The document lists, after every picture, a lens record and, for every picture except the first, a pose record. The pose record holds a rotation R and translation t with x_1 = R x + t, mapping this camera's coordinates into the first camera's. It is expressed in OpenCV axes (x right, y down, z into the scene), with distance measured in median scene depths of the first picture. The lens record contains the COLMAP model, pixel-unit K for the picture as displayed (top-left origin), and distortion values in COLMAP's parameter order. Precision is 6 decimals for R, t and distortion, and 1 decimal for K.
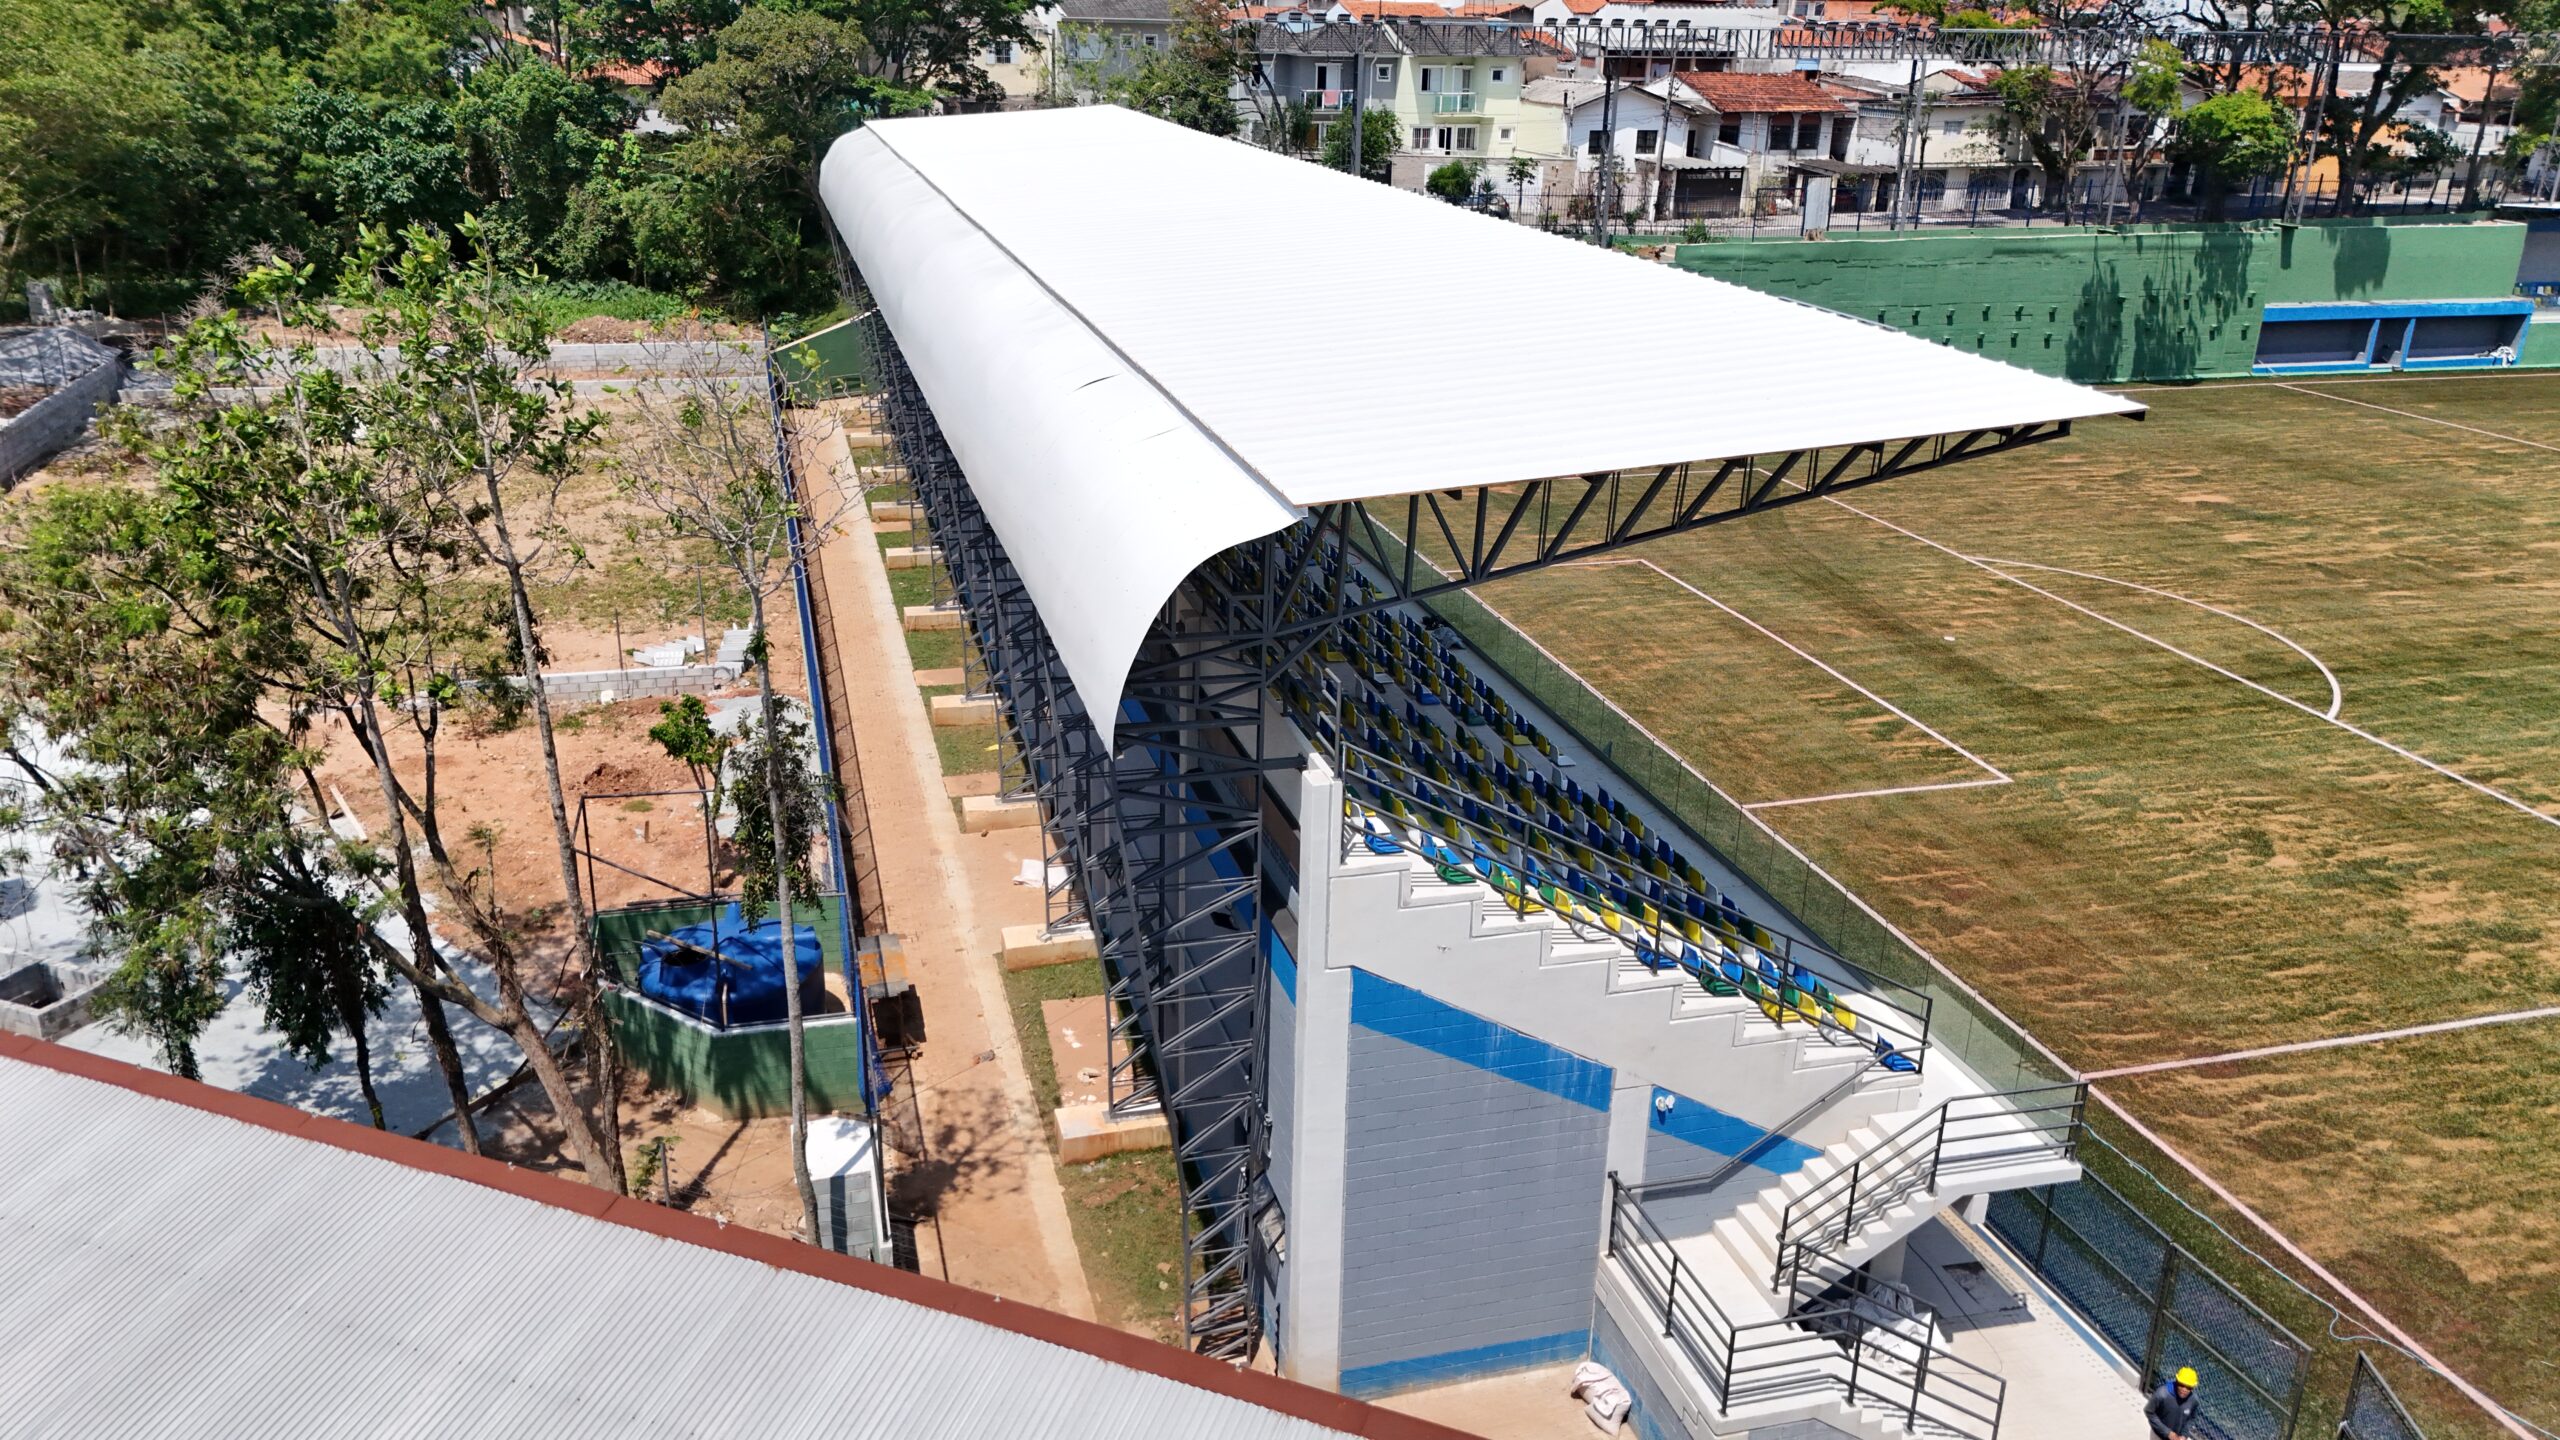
lens RADIAL K [[1886.7, 0, 1276.6], [0, 1886.7, 717.1], [0, 0, 1]] dist [0.084122, -0.078321]
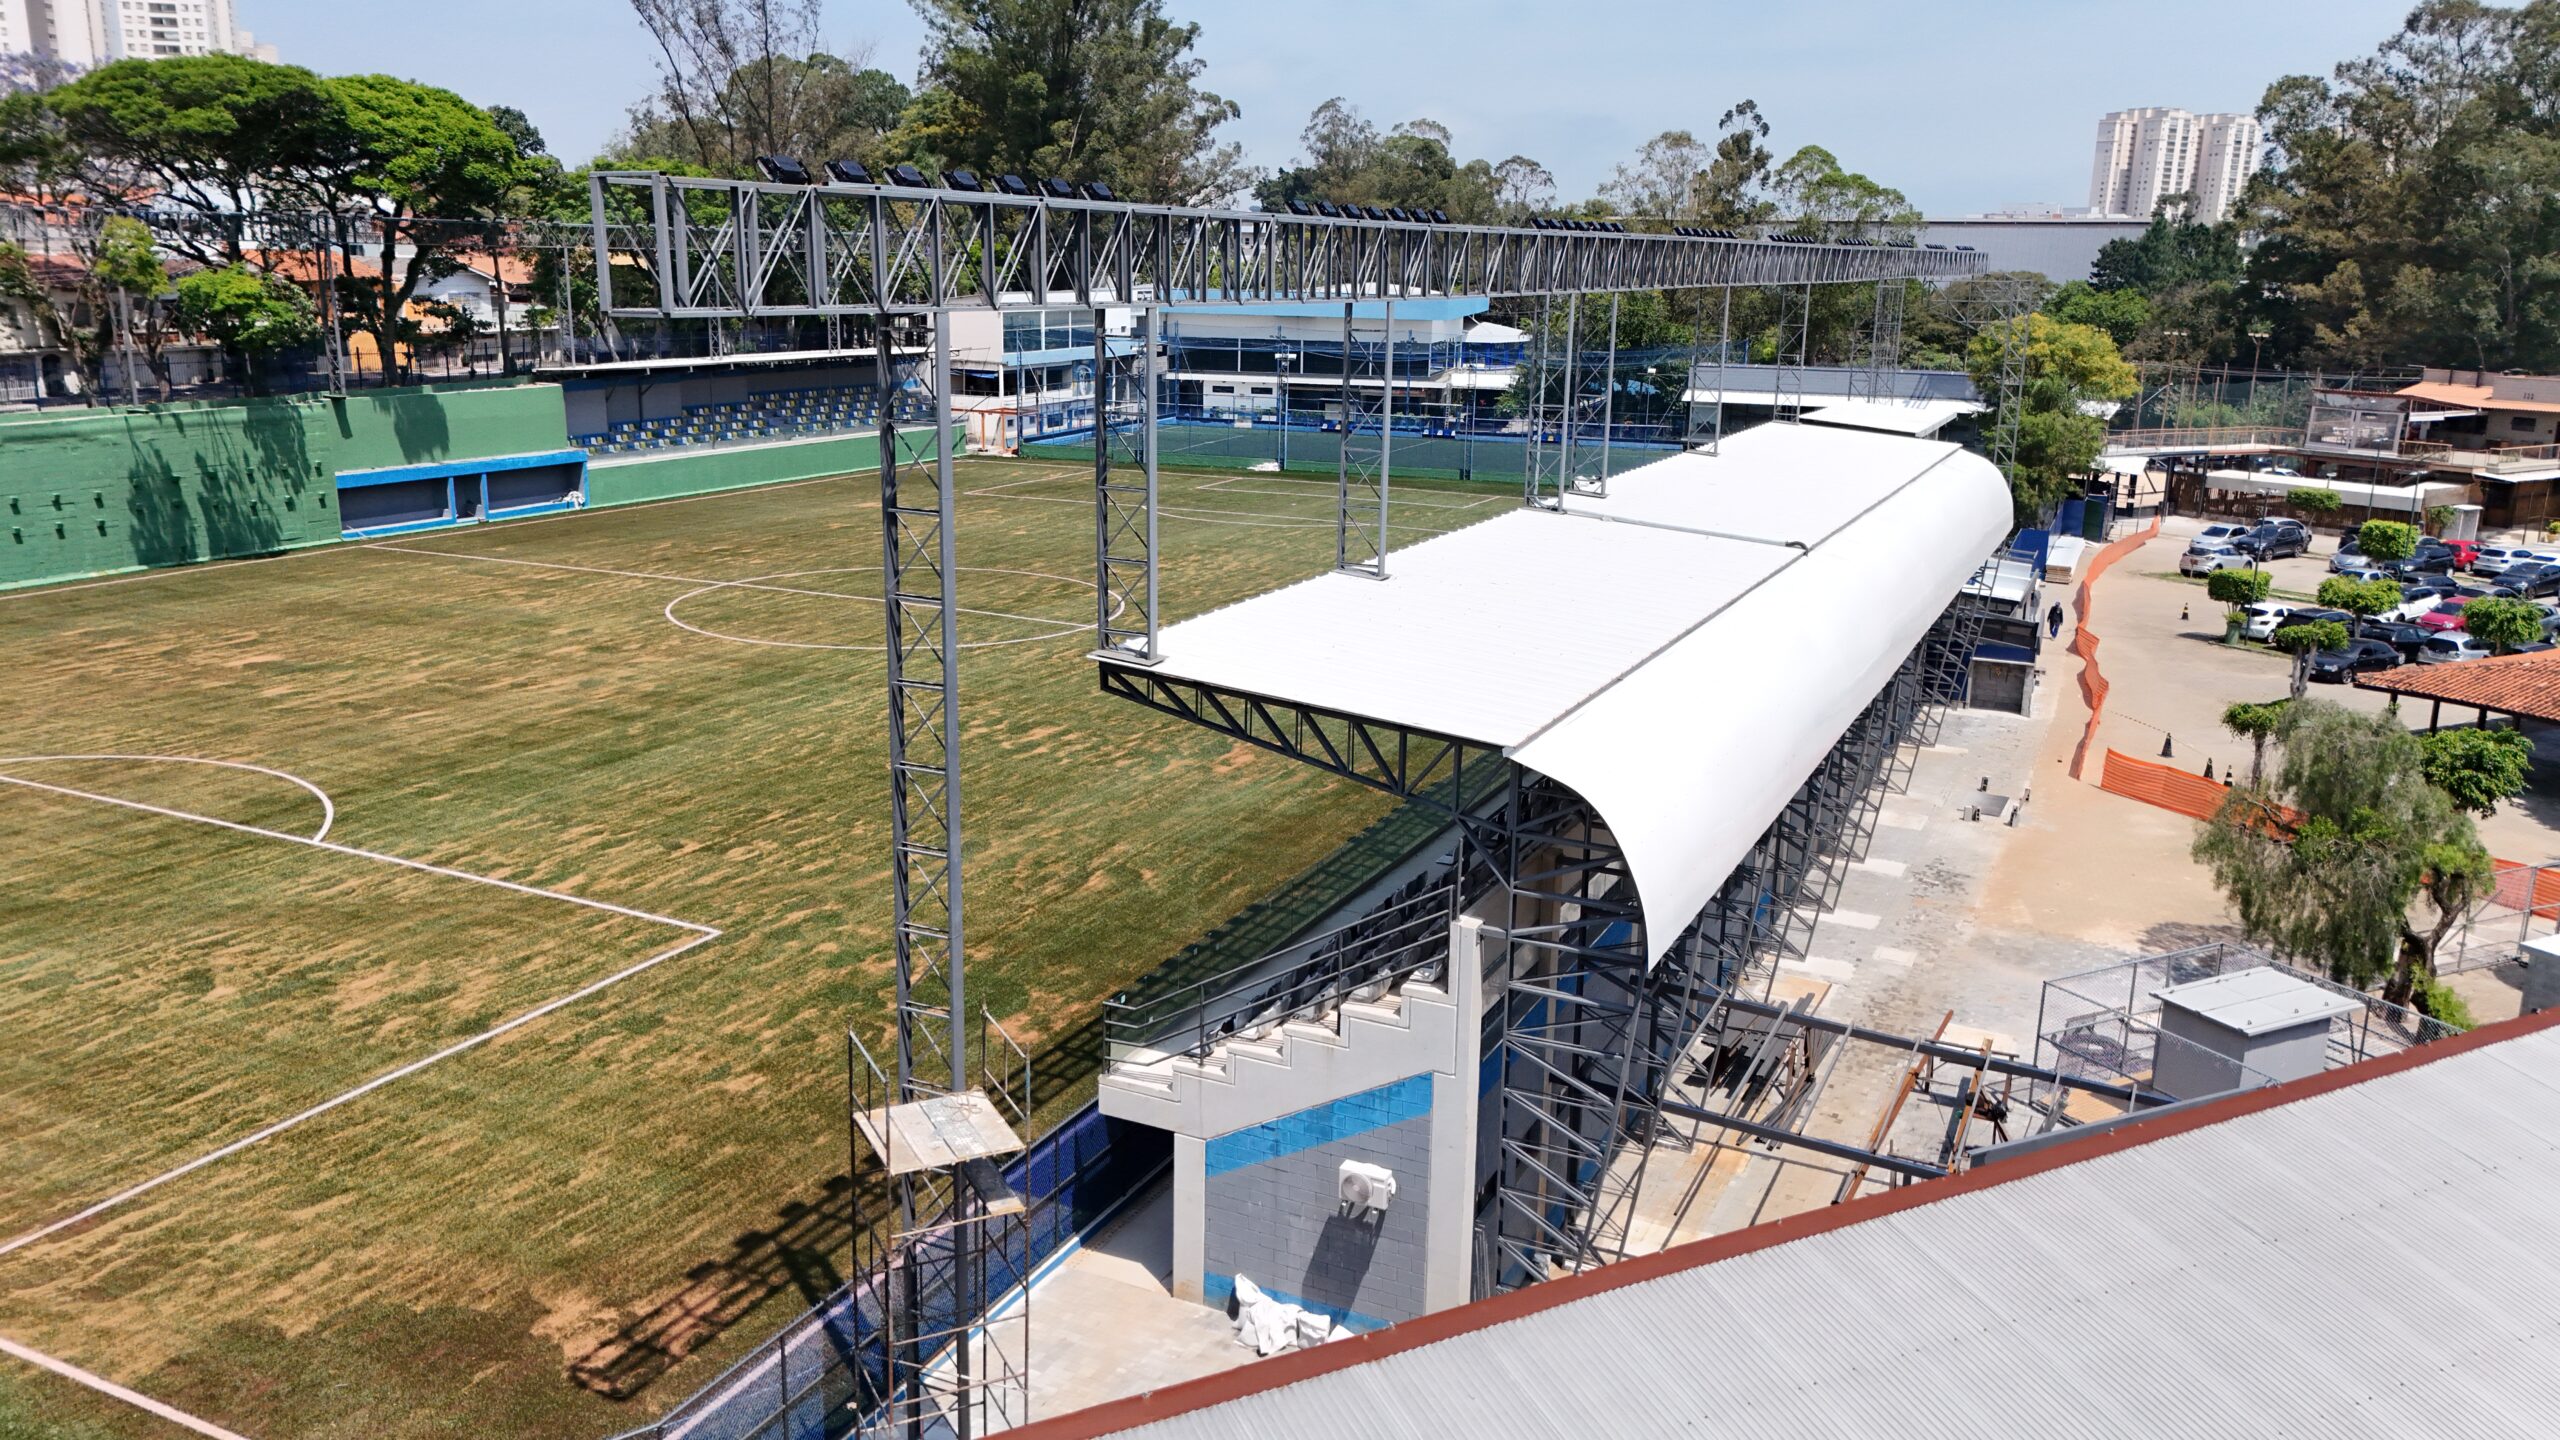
lens RADIAL K [[1886.7, 0, 1276.6], [0, 1886.7, 717.1], [0, 0, 1]] dist [0.084122, -0.078321]
pose [[0.663227, -0.188912, 0.724184, 0.145550], [0.259835, 0.965553, 0.013913, 0.048877], [-0.701866, 0.178941, 0.689466, -0.060953]]
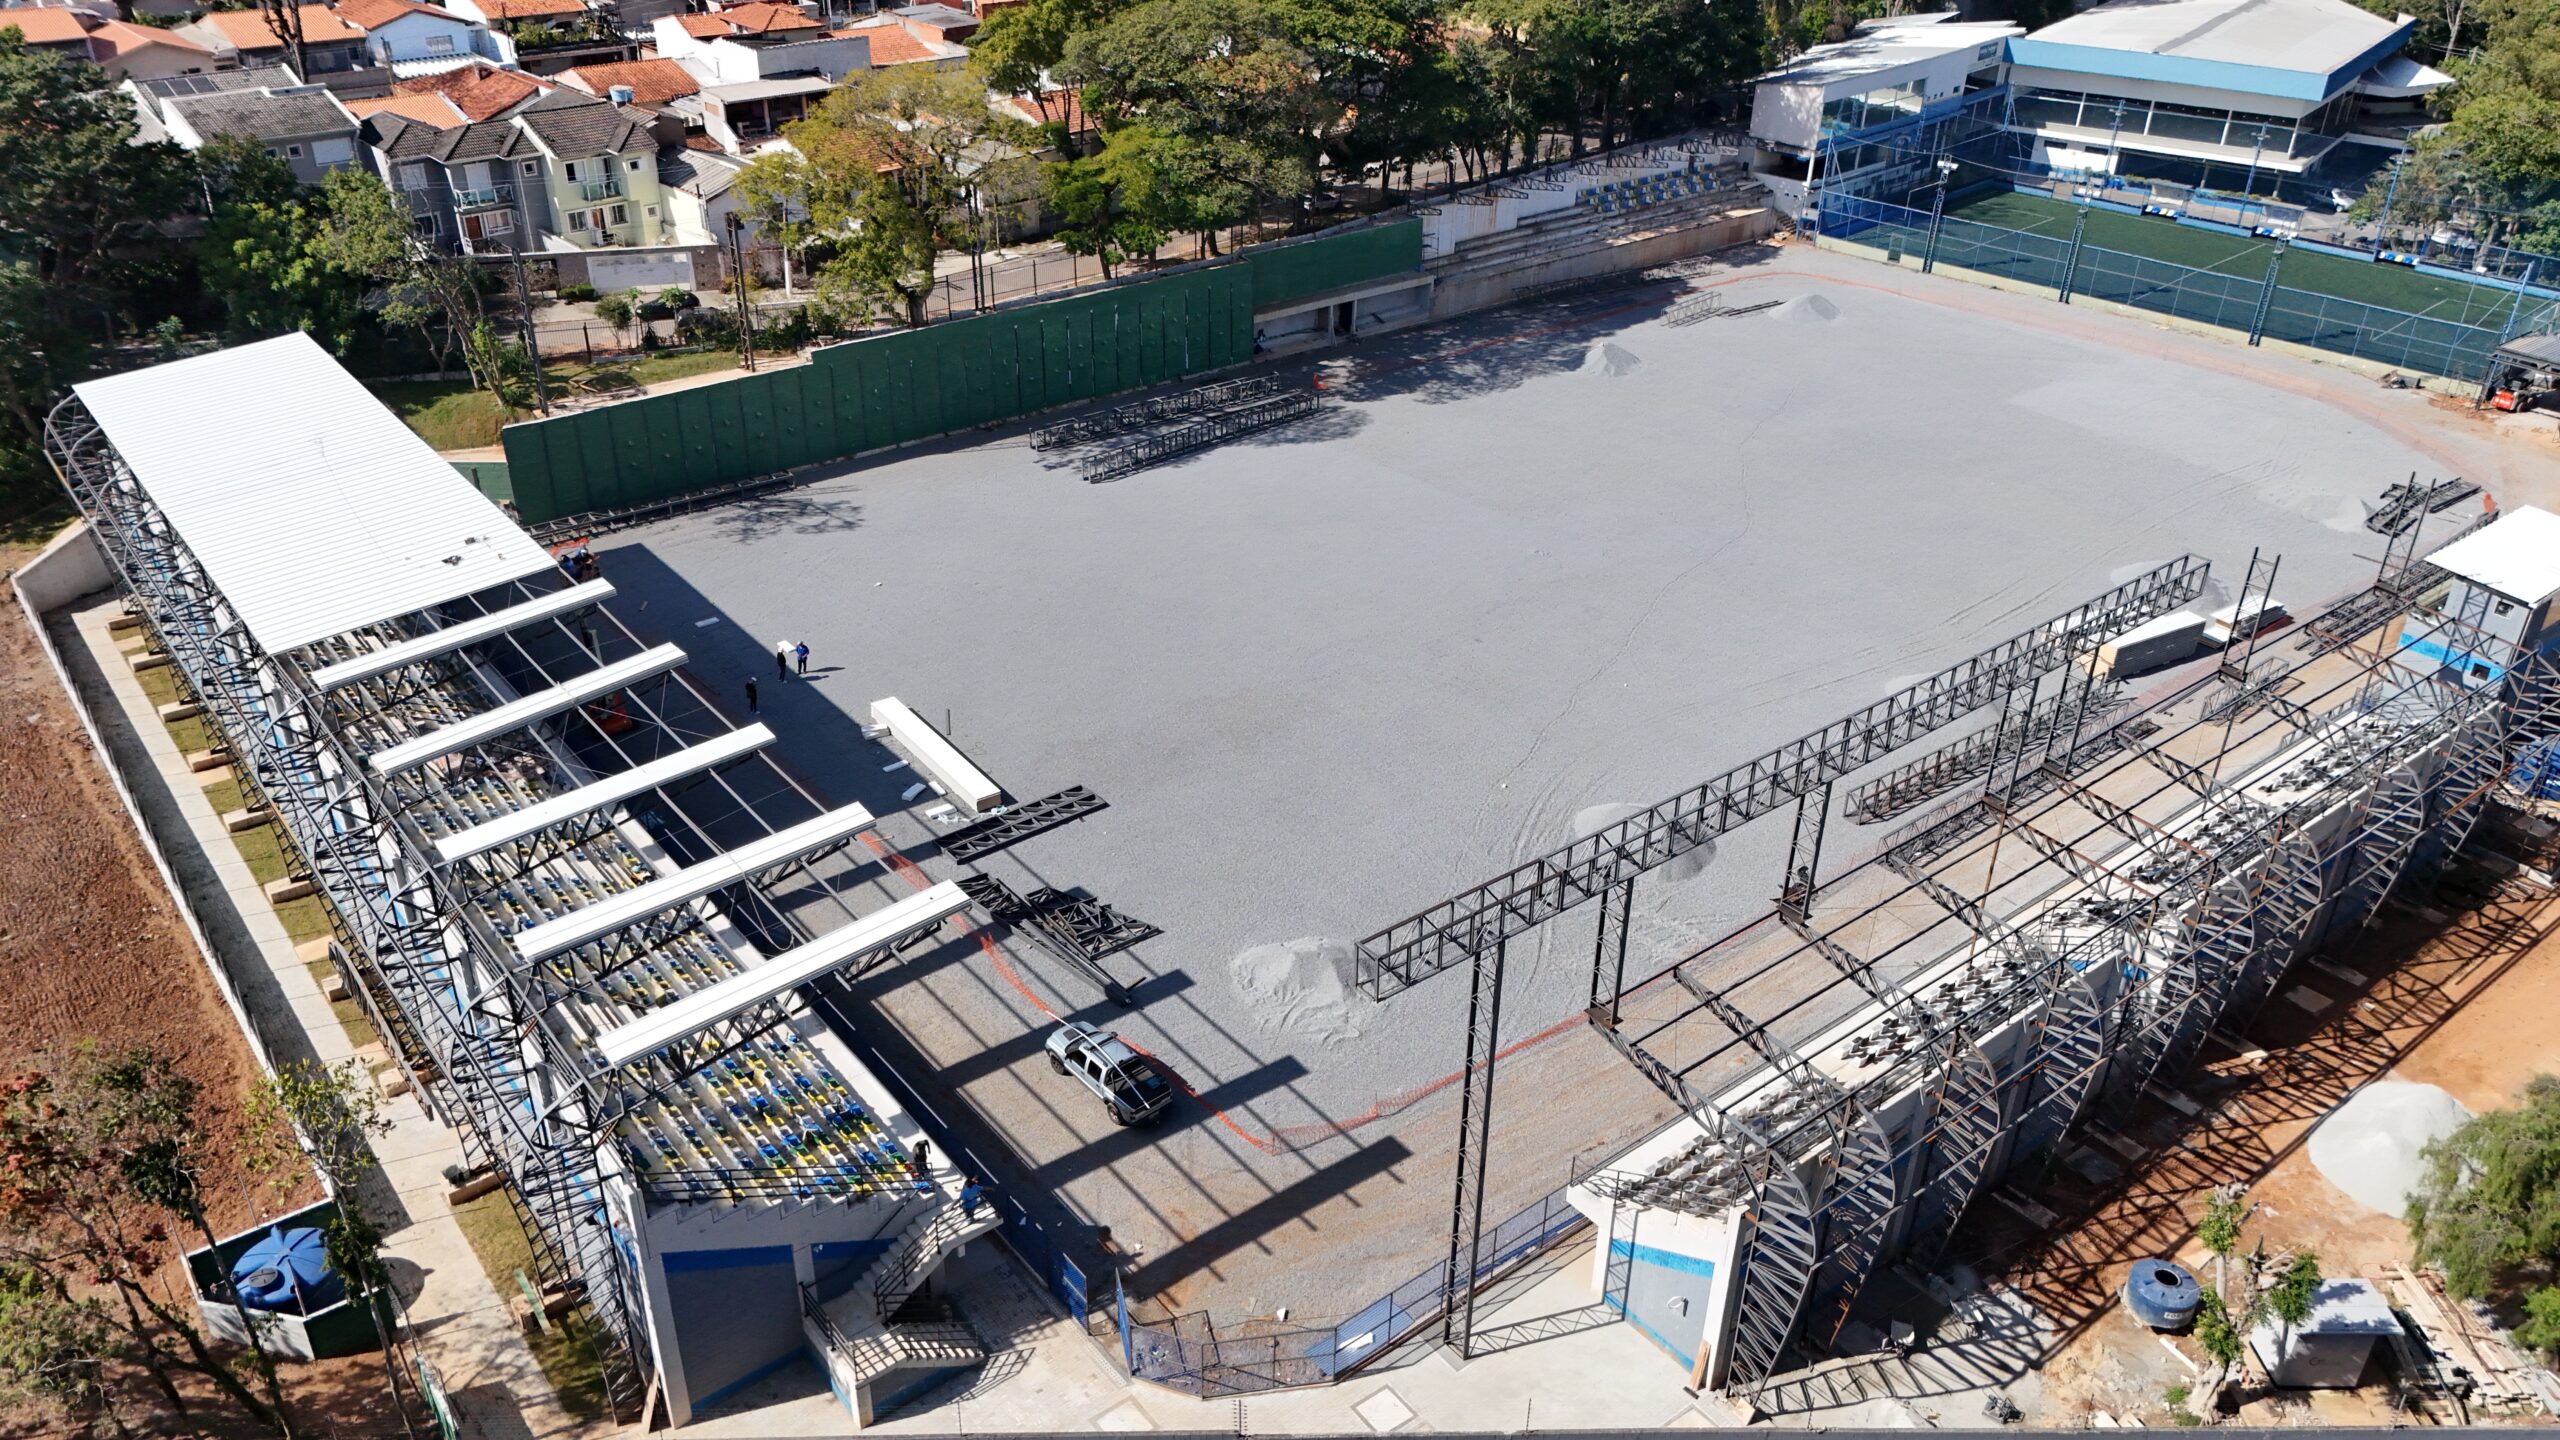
lens RADIAL K [[1886.7, 0, 1276.6], [0, 1886.7, 717.1], [0, 0, 1]] dist [0.084122, -0.078321]
pose [[0.920503, -0.198910, 0.336316, 0.031915], [0.142542, 0.972356, 0.184947, -0.319630], [-0.363807, -0.122305, 0.923410, -0.508840]]
